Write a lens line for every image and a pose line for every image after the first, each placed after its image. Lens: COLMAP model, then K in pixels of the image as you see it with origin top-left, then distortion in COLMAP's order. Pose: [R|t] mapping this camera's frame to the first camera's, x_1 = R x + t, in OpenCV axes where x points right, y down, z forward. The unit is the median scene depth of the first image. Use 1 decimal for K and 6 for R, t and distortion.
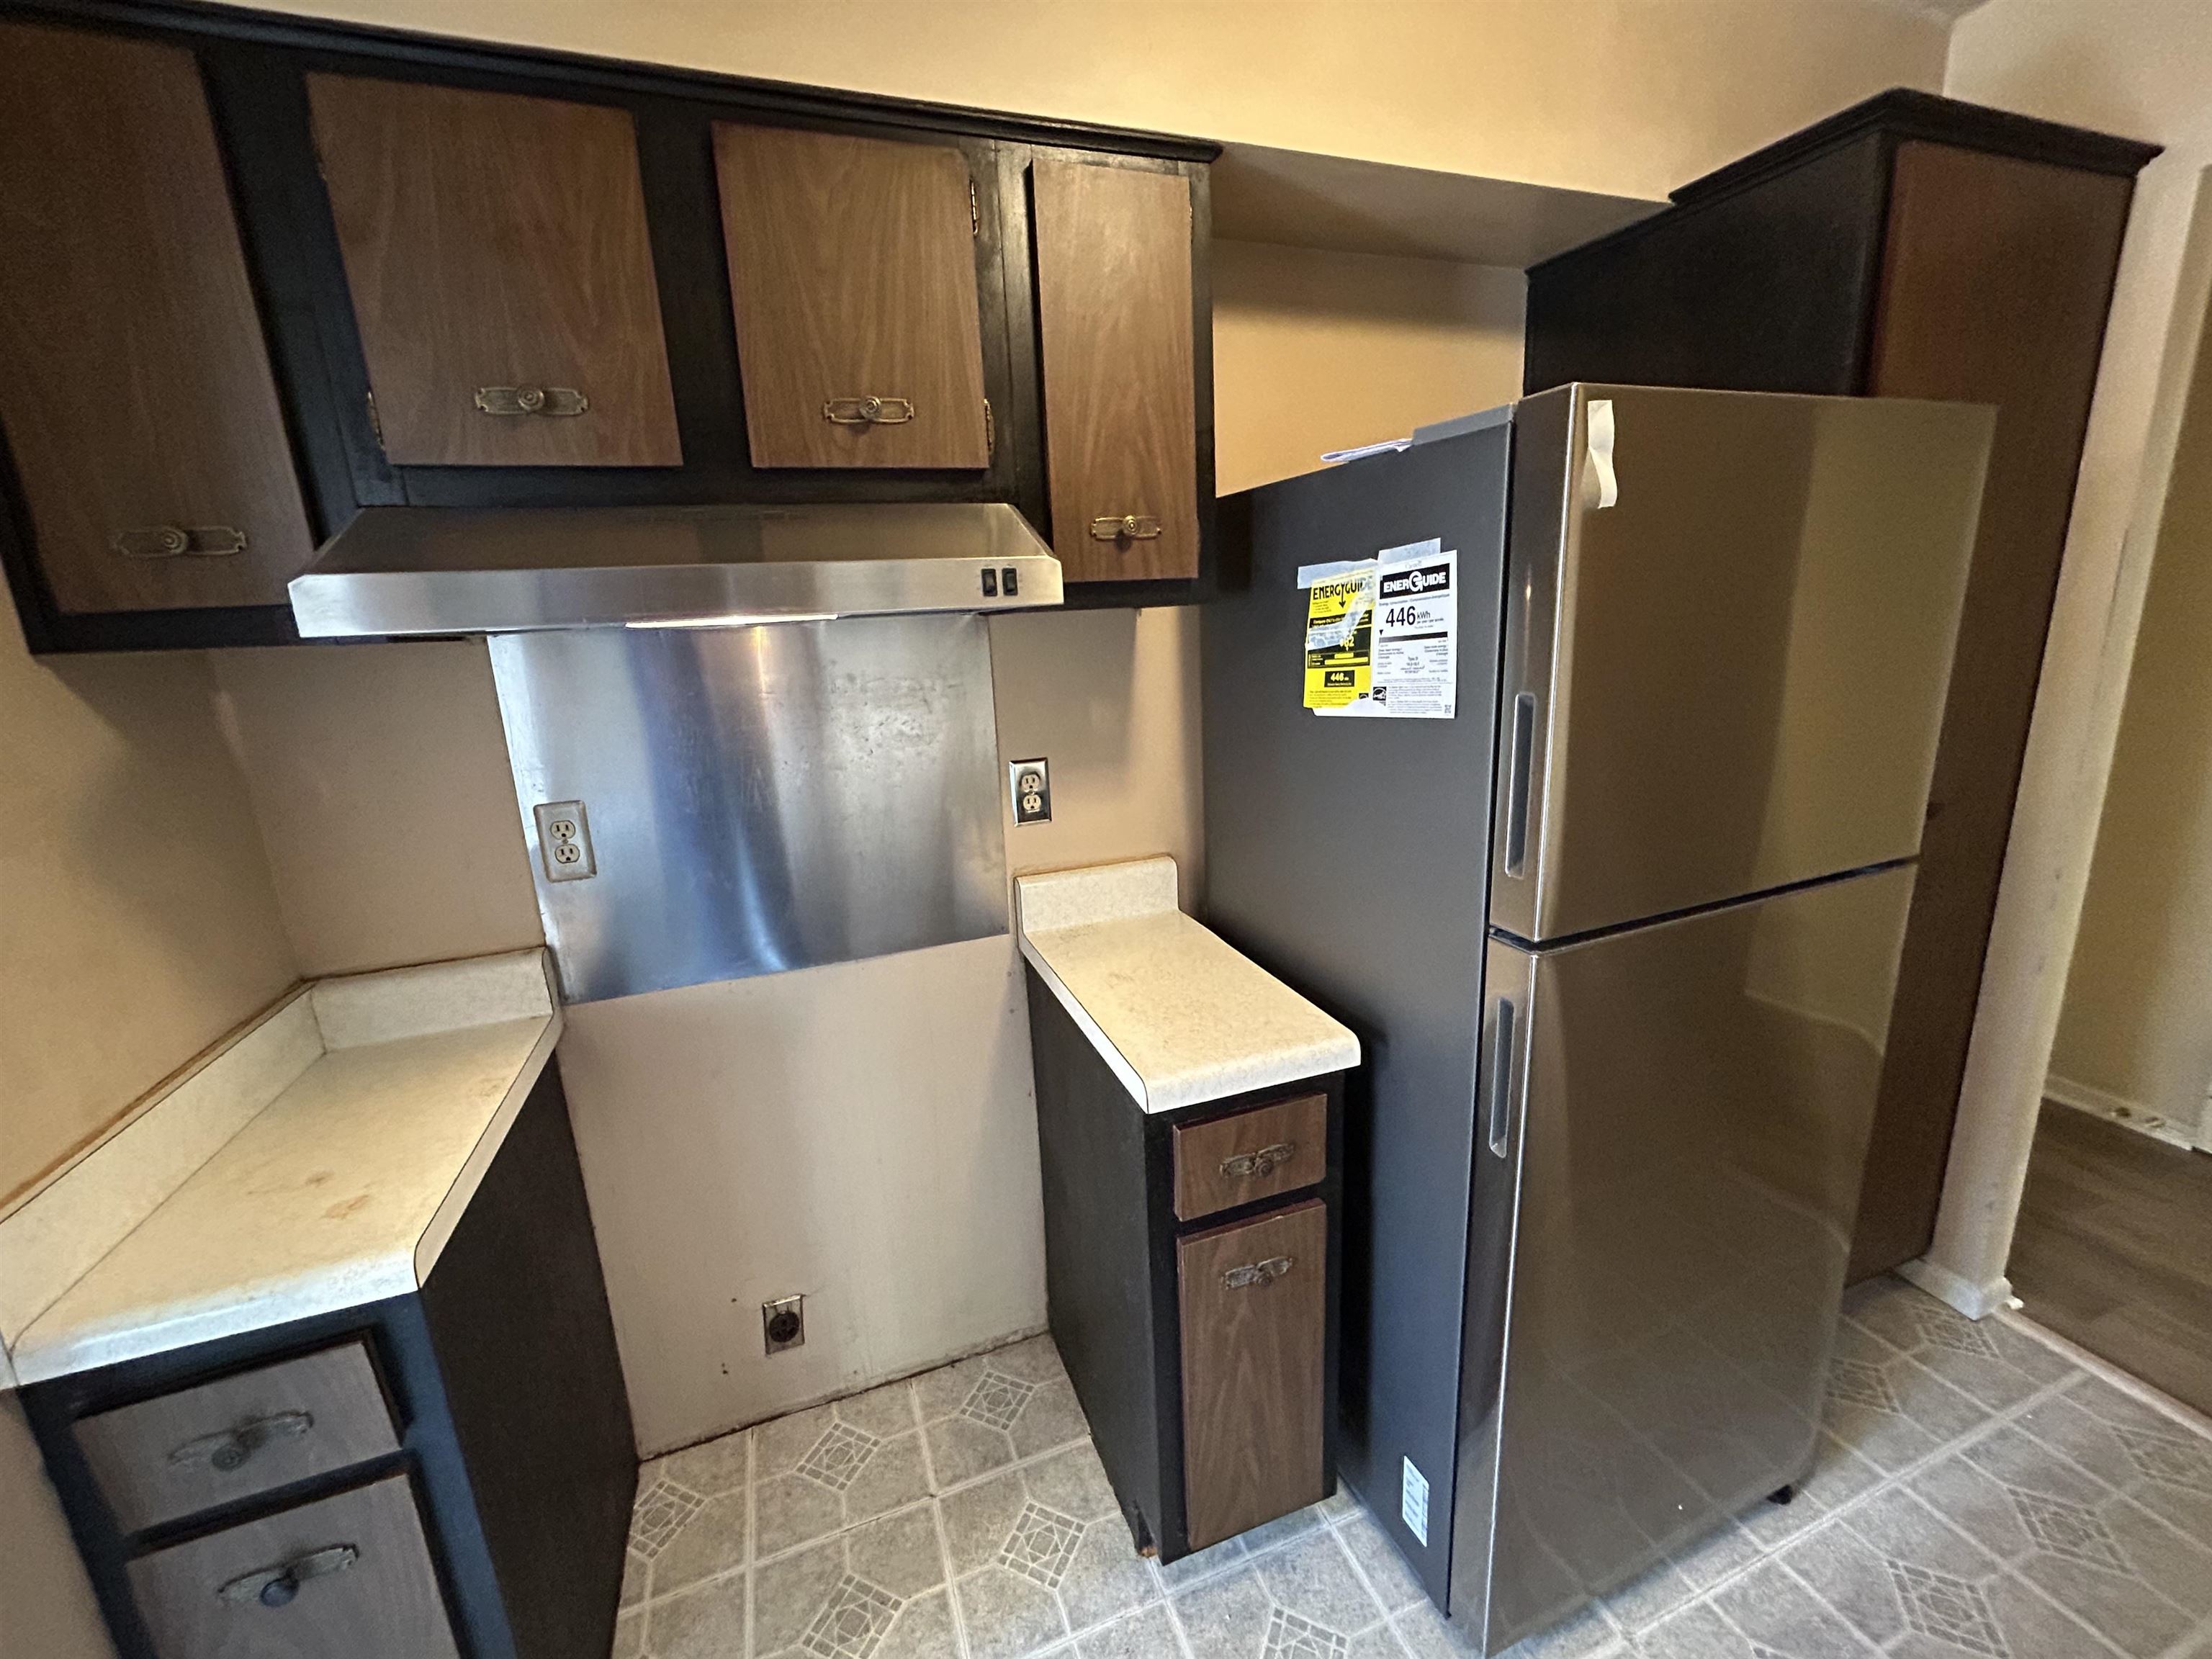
lens RADIAL K [[895.1, 0, 1105.2], [0, 895.1, 821.5], [0, 0, 1]] dist [-0.004712, 0.001244]
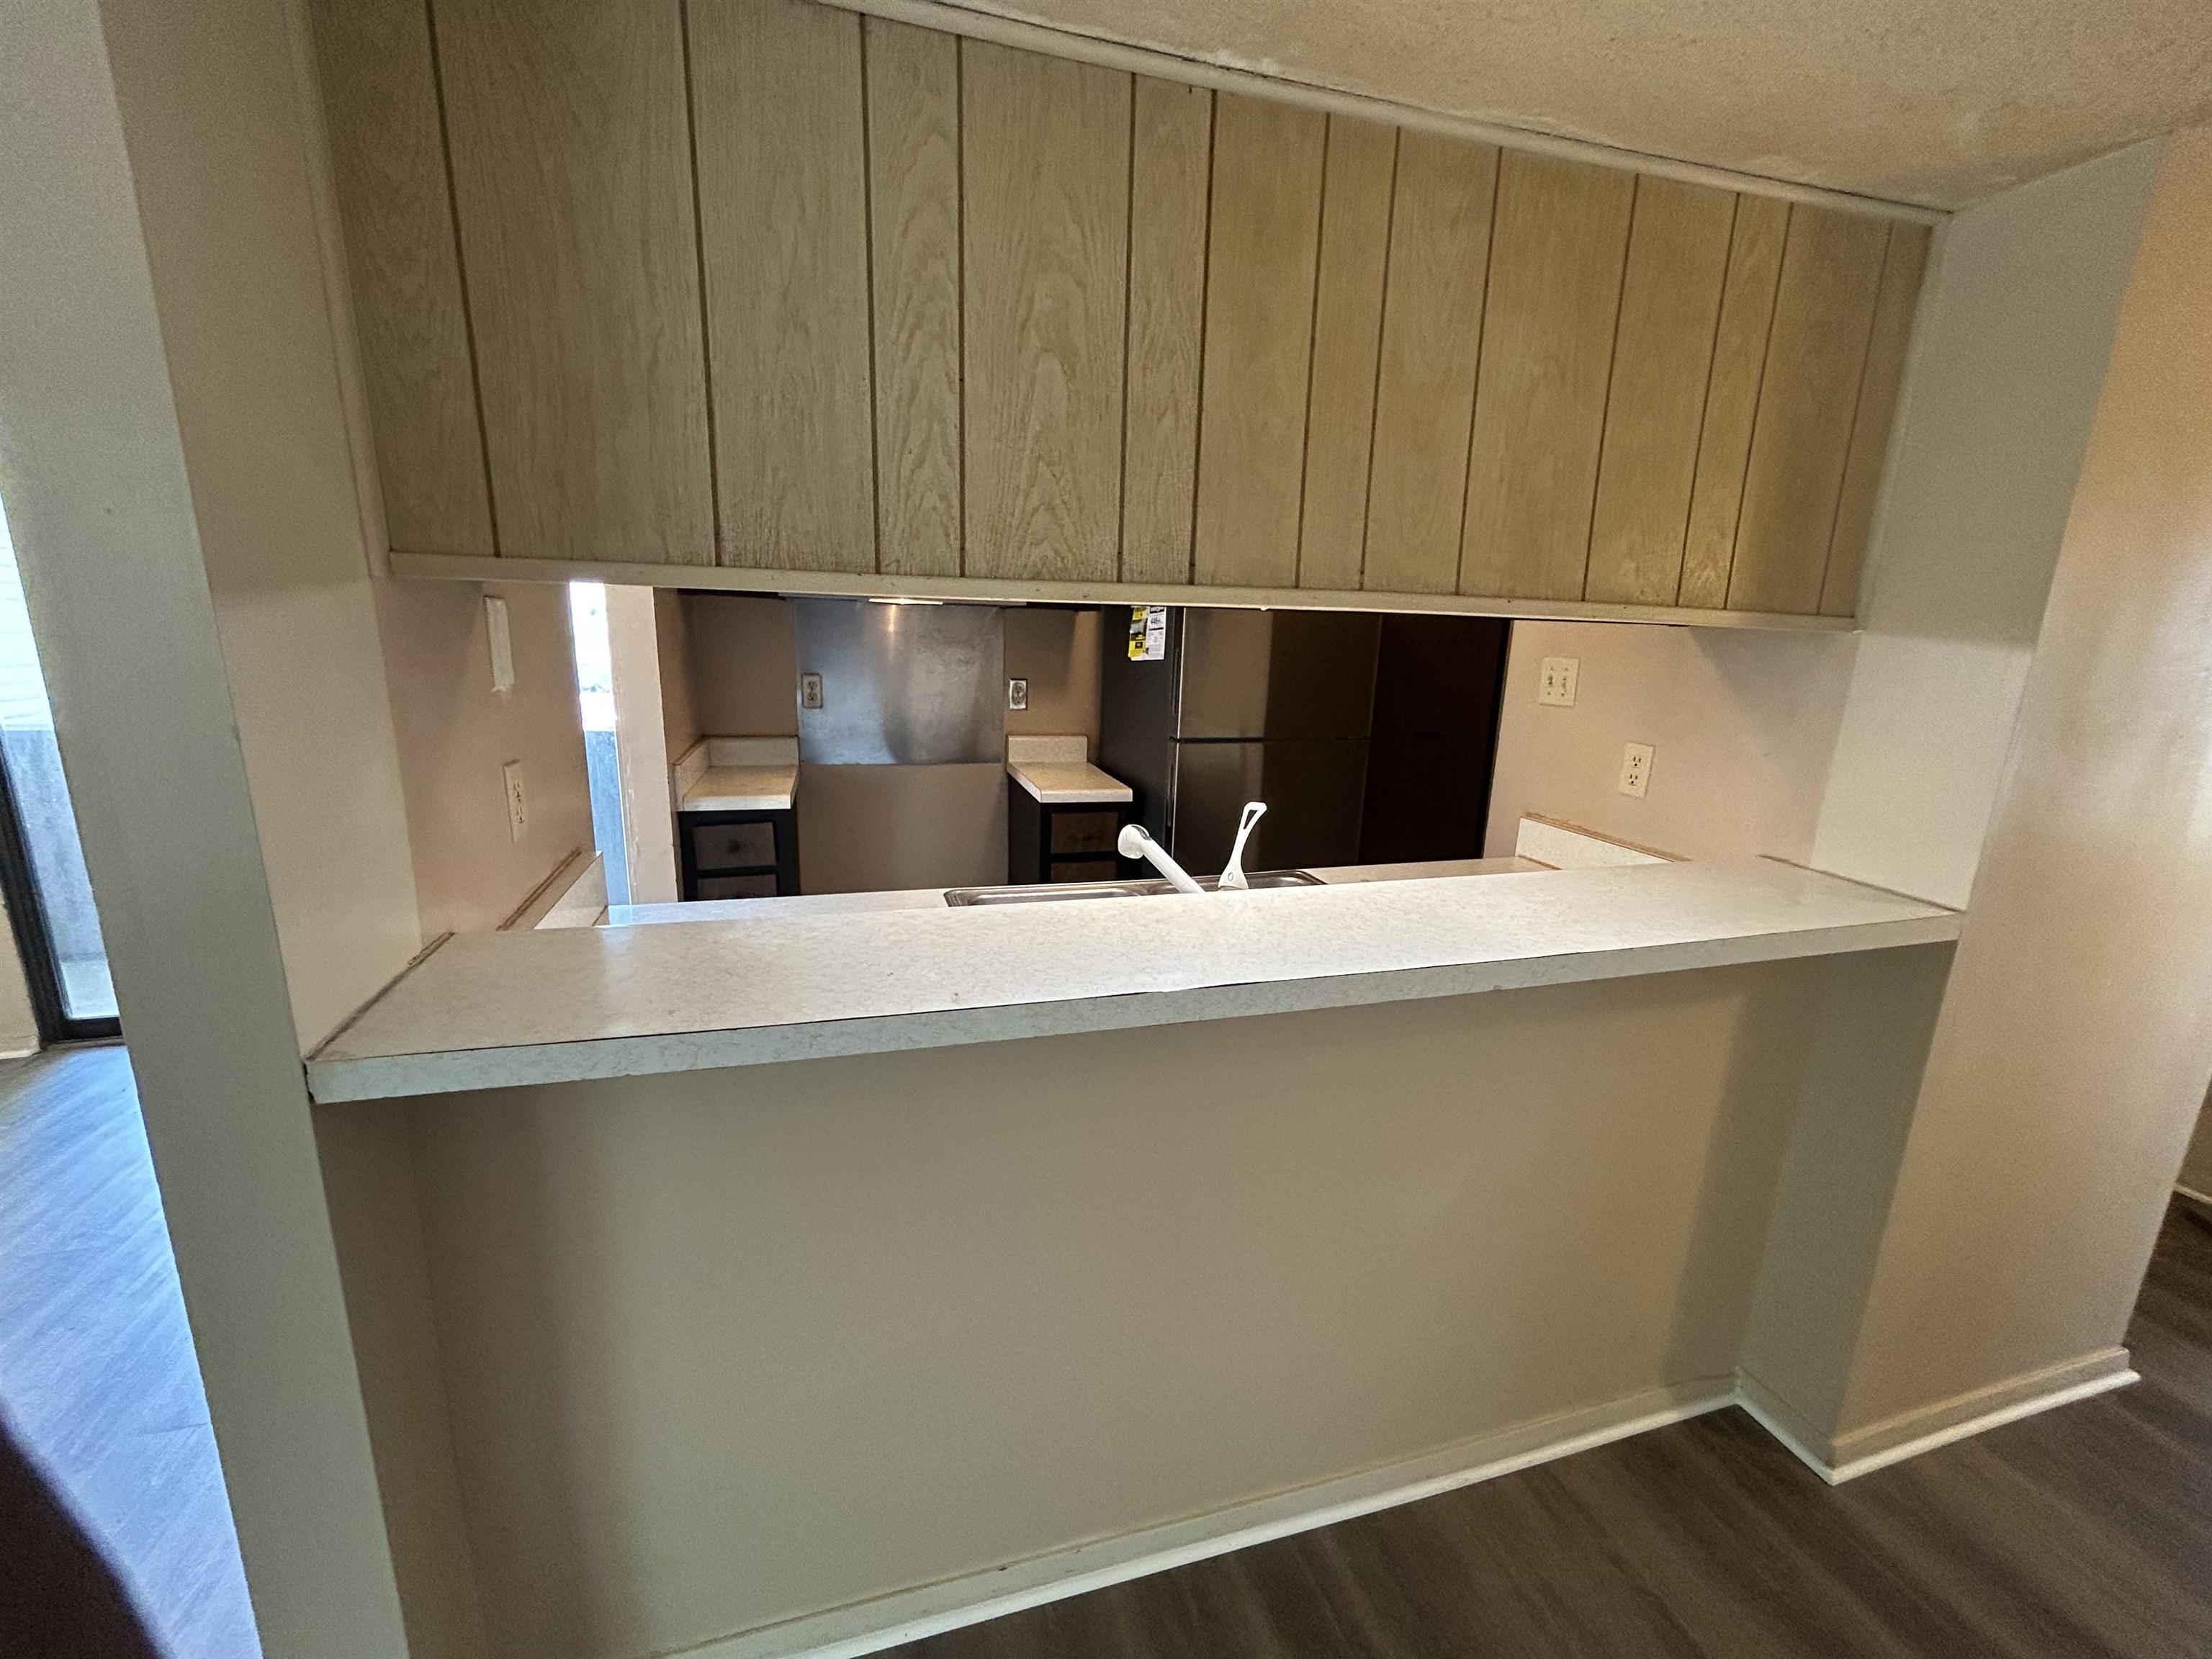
lens RADIAL K [[895.1, 0, 1101.9], [0, 895.1, 824.6], [0, 0, 1]] dist [-0.004712, 0.001244]
pose [[0.994670, 0.094164, -0.041998, 0.309661], [-0.094609, 0.995476, -0.008731, 0.363129], [0.040986, 0.012658, 0.999080, -1.458719]]
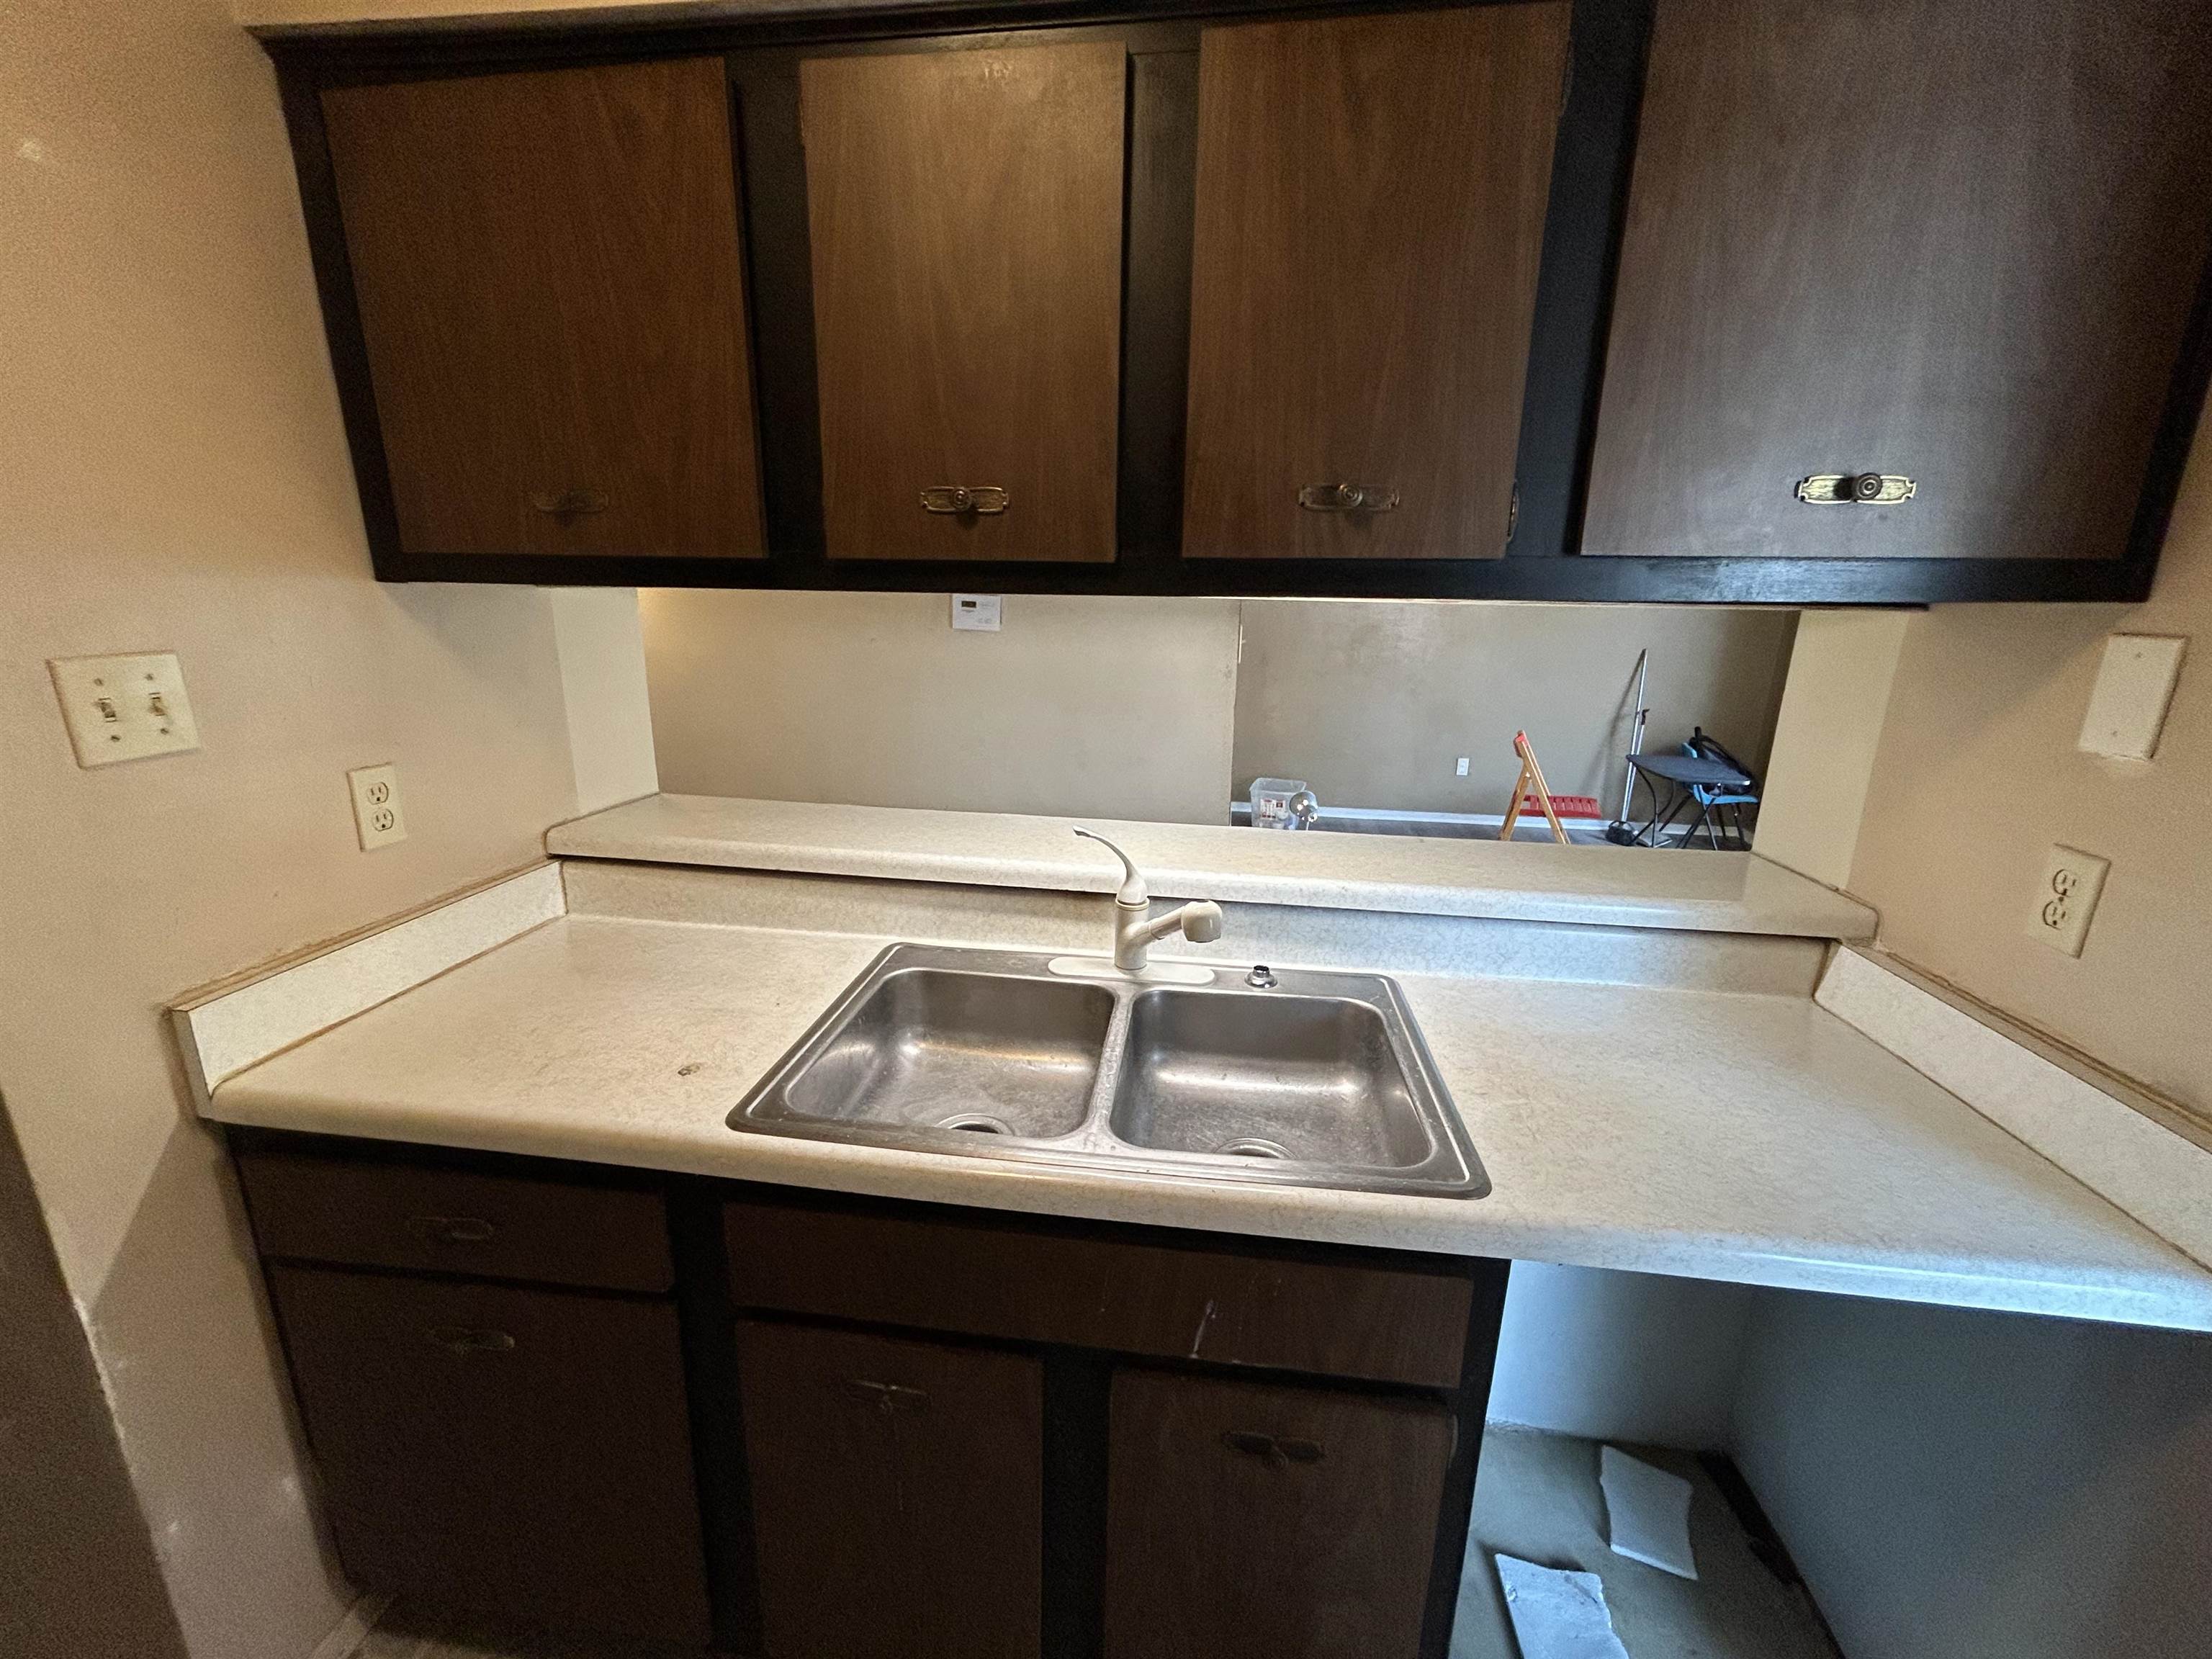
lens RADIAL K [[895.1, 0, 1097.5], [0, 895.1, 827.9], [0, 0, 1]] dist [-0.004712, 0.001244]
pose [[-0.885753, -0.082749, 0.456721, -0.023158], [0.135719, 0.894804, 0.425331, -0.136665], [-0.443872, 0.438724, -0.781344, 0.596930]]
